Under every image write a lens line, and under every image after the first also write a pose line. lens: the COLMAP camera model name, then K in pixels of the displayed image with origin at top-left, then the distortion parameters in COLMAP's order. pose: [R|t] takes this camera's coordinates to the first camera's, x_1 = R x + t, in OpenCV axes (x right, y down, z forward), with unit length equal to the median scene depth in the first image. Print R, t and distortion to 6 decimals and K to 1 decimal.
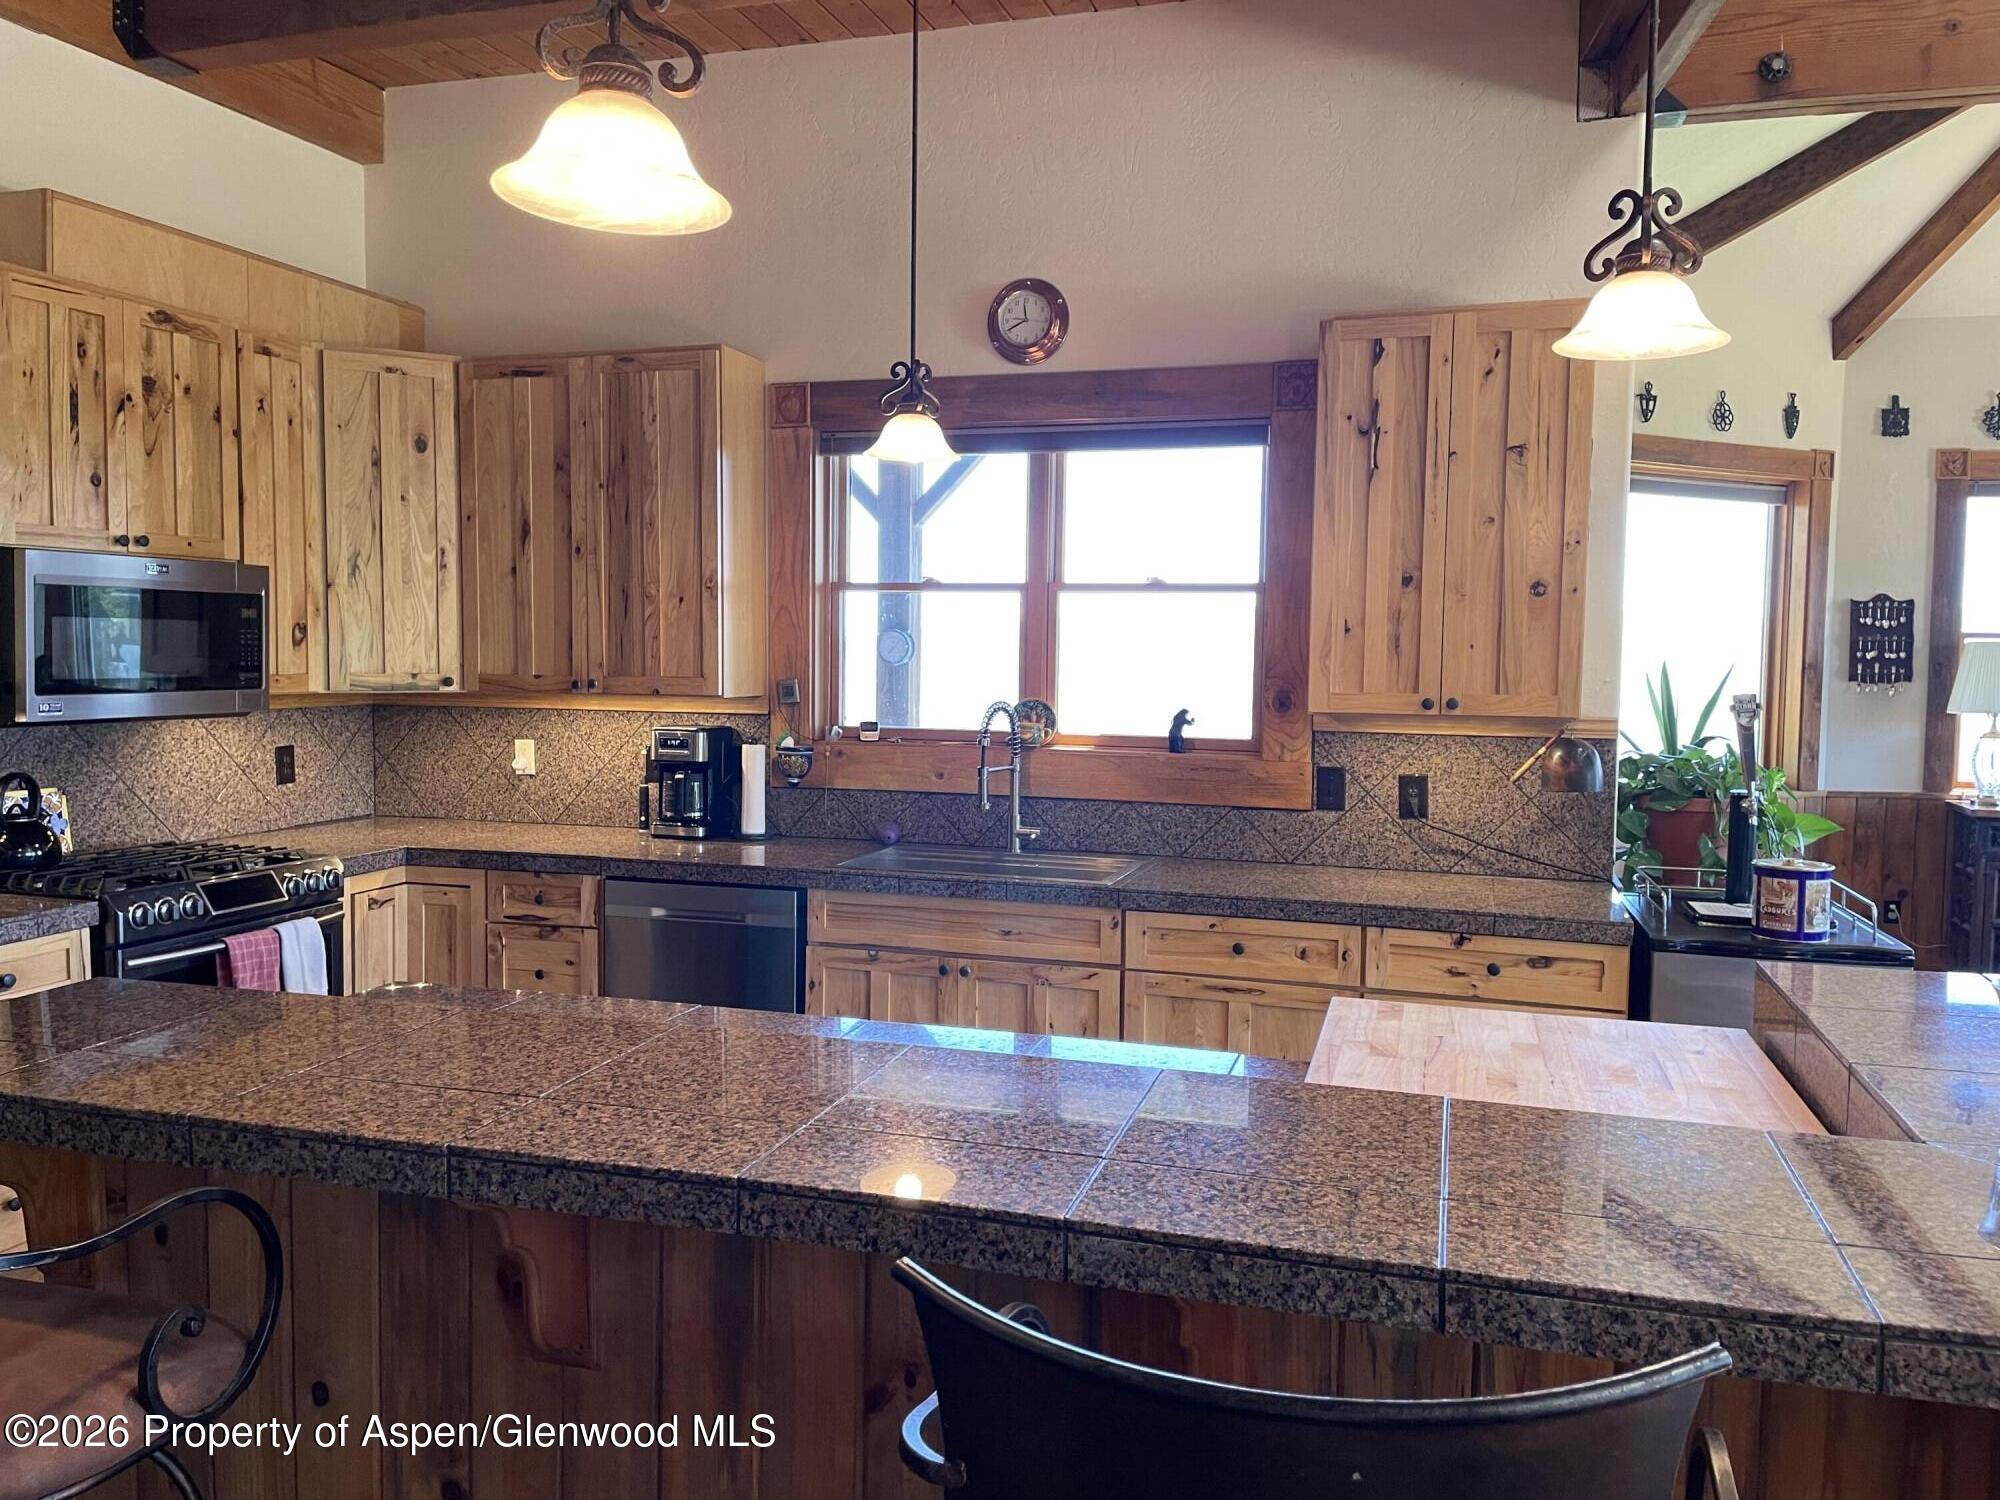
lens RADIAL K [[1490.1, 0, 999.0], [0, 1490.1, 731.4], [0, 0, 1]] dist [0.051836, -0.054284]
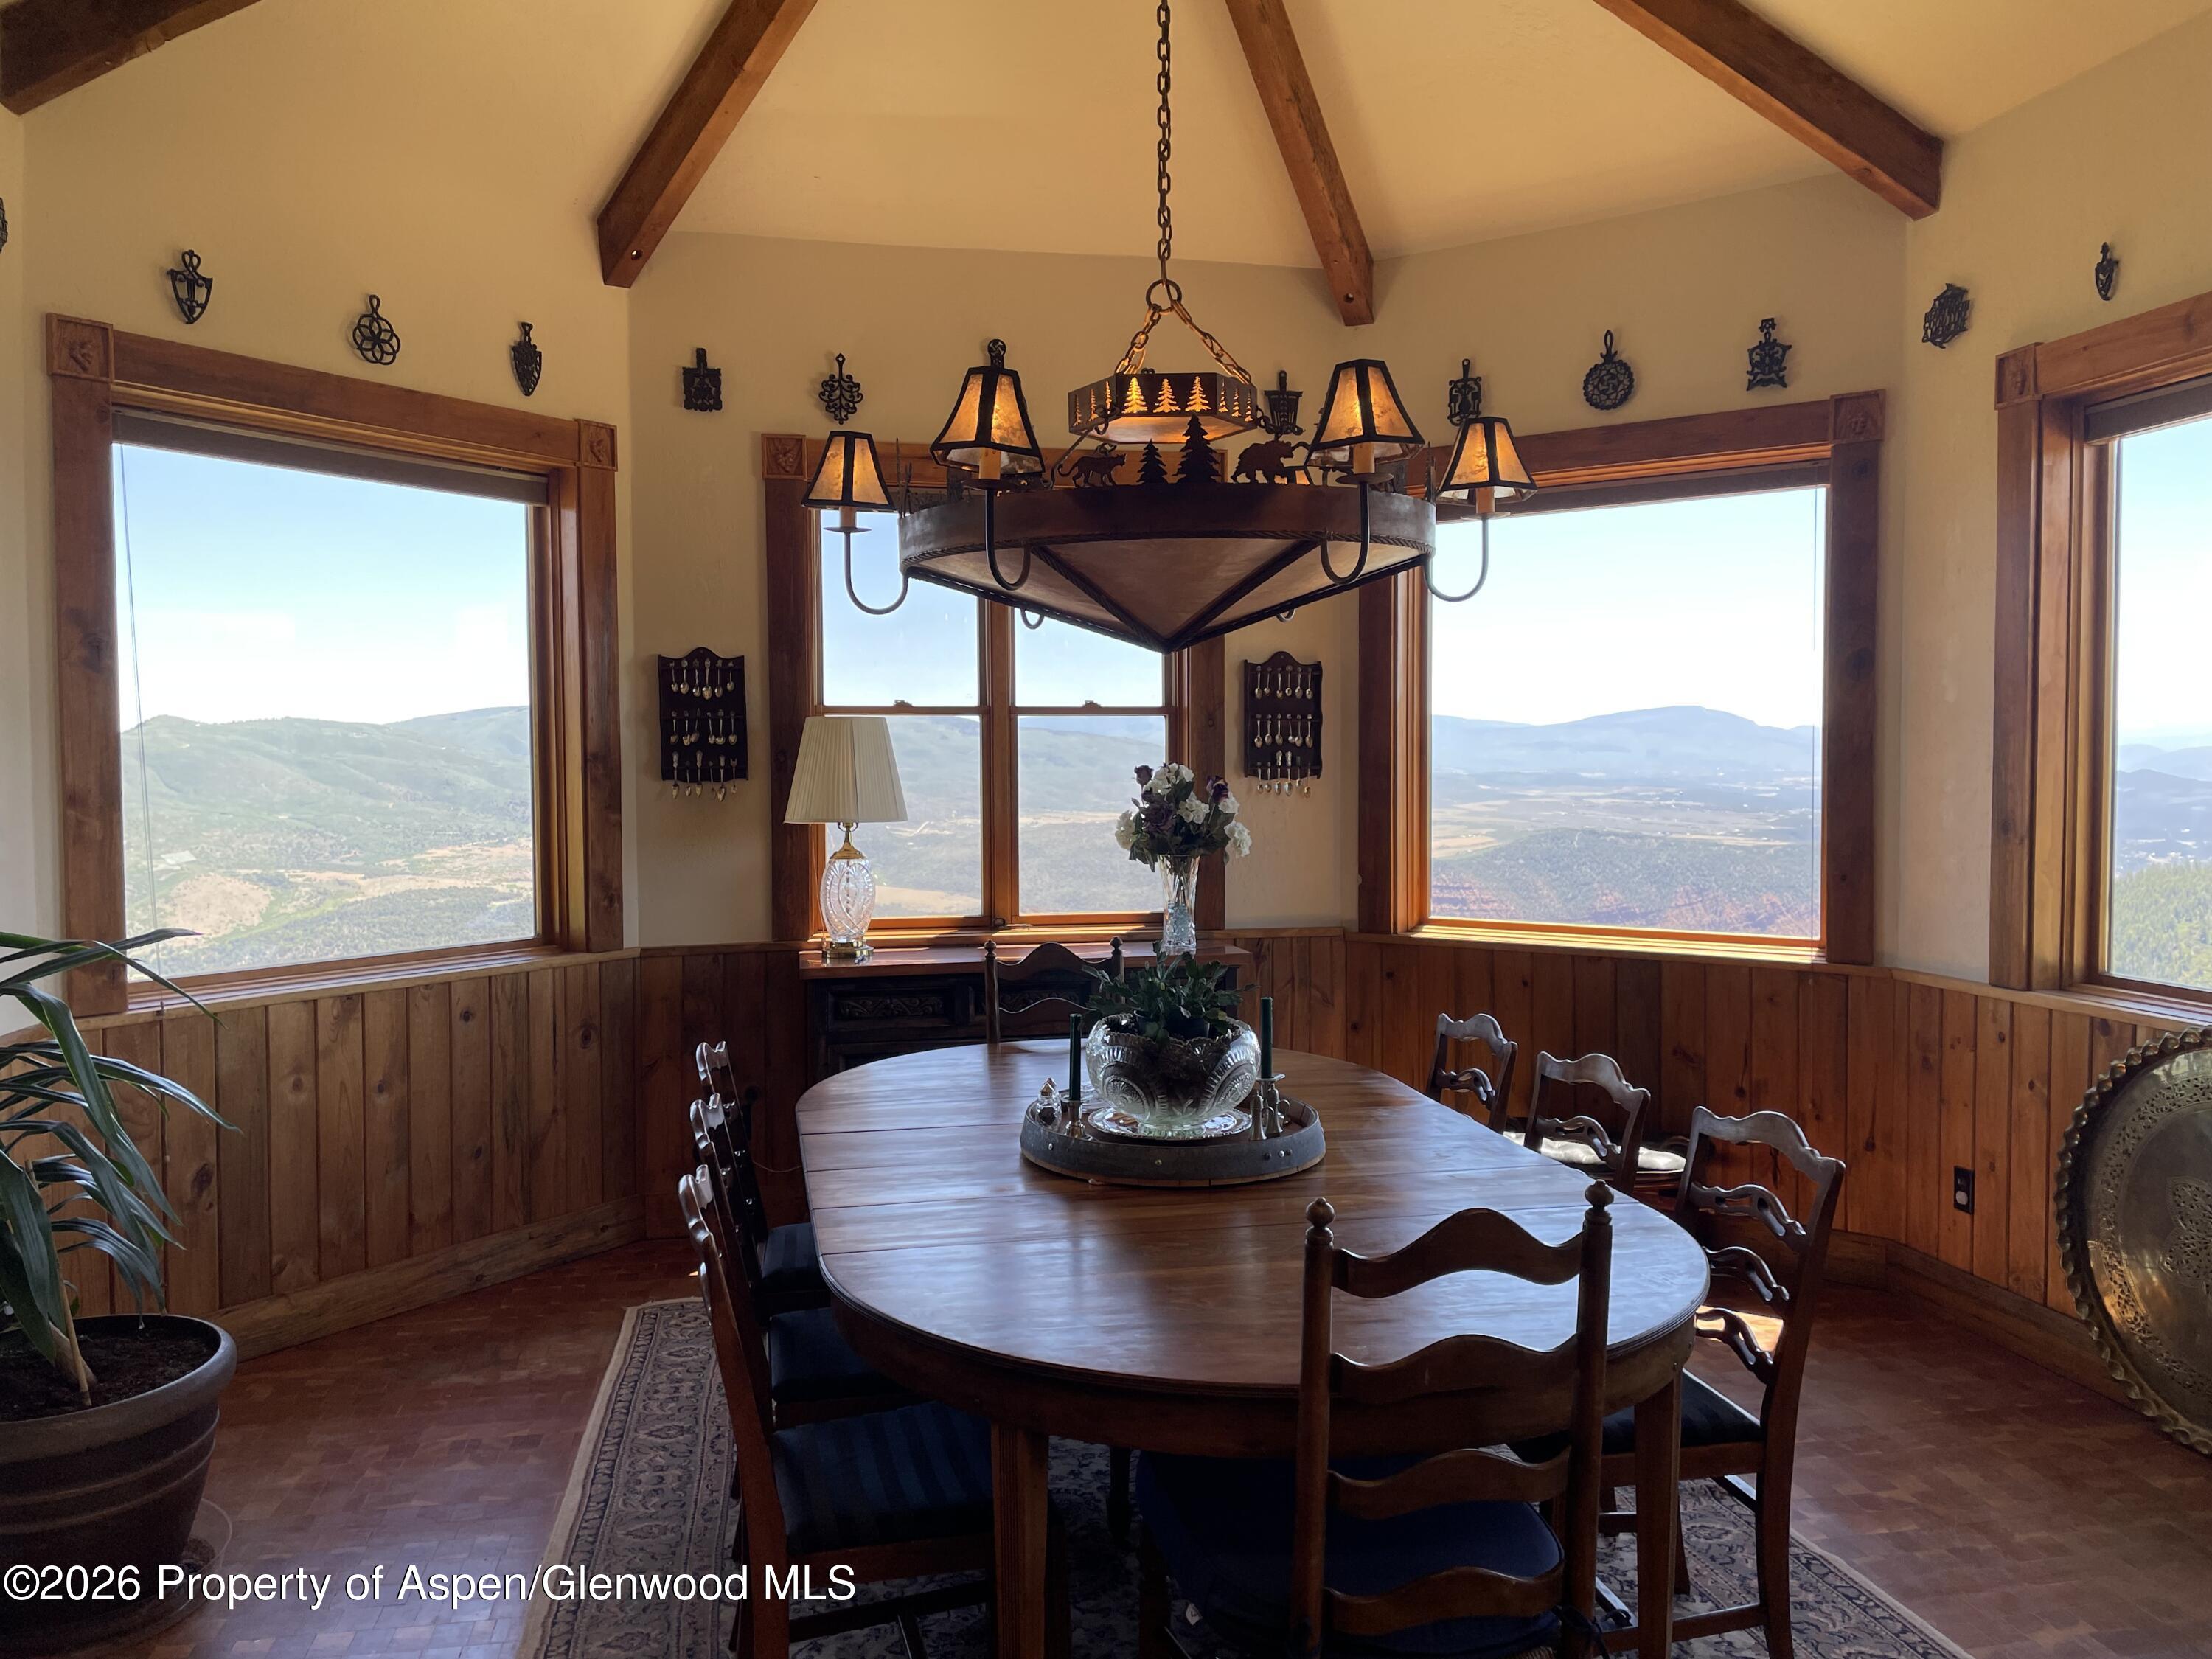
lens RADIAL K [[1648.0, 0, 1098.9], [0, 1648.0, 827.8], [0, 0, 1]] dist [0.051836, -0.054284]
pose [[0.877399, -0.038994, 0.478175, 0.386923], [0.043267, 0.999061, 0.002081, -0.005702], [-0.477807, 0.018863, 0.878262, 0.275834]]
